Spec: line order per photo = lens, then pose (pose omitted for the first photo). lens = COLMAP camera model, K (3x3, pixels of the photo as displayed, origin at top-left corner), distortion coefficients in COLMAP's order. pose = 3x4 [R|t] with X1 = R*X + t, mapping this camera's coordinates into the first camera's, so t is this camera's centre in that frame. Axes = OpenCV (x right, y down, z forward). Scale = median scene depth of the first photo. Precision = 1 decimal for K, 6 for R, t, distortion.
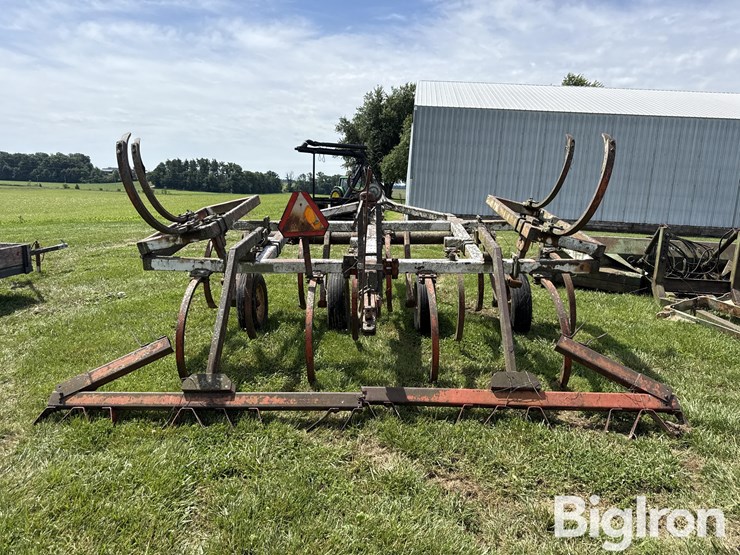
lens RADIAL K [[533.2, 0, 370.0], [0, 533.2, 277.5], [0, 0, 1]] dist [0.021462, -0.042762]
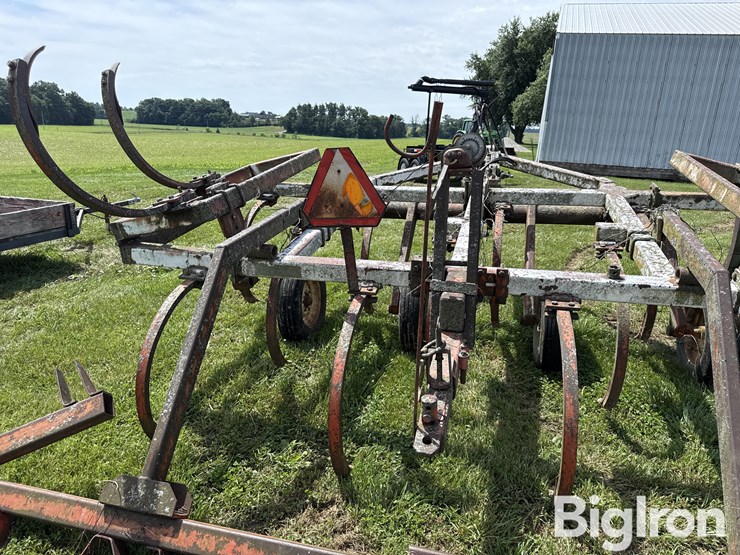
lens RADIAL K [[516.8, 0, 367.8], [0, 516.8, 274.1], [0, 0, 1]] dist [0.021542, -0.036125]
pose [[0.970739, 0.064537, -0.231302, 0.008974], [-0.040723, 0.993501, 0.106292, -0.021738], [0.236659, -0.093762, 0.967058, 0.114160]]
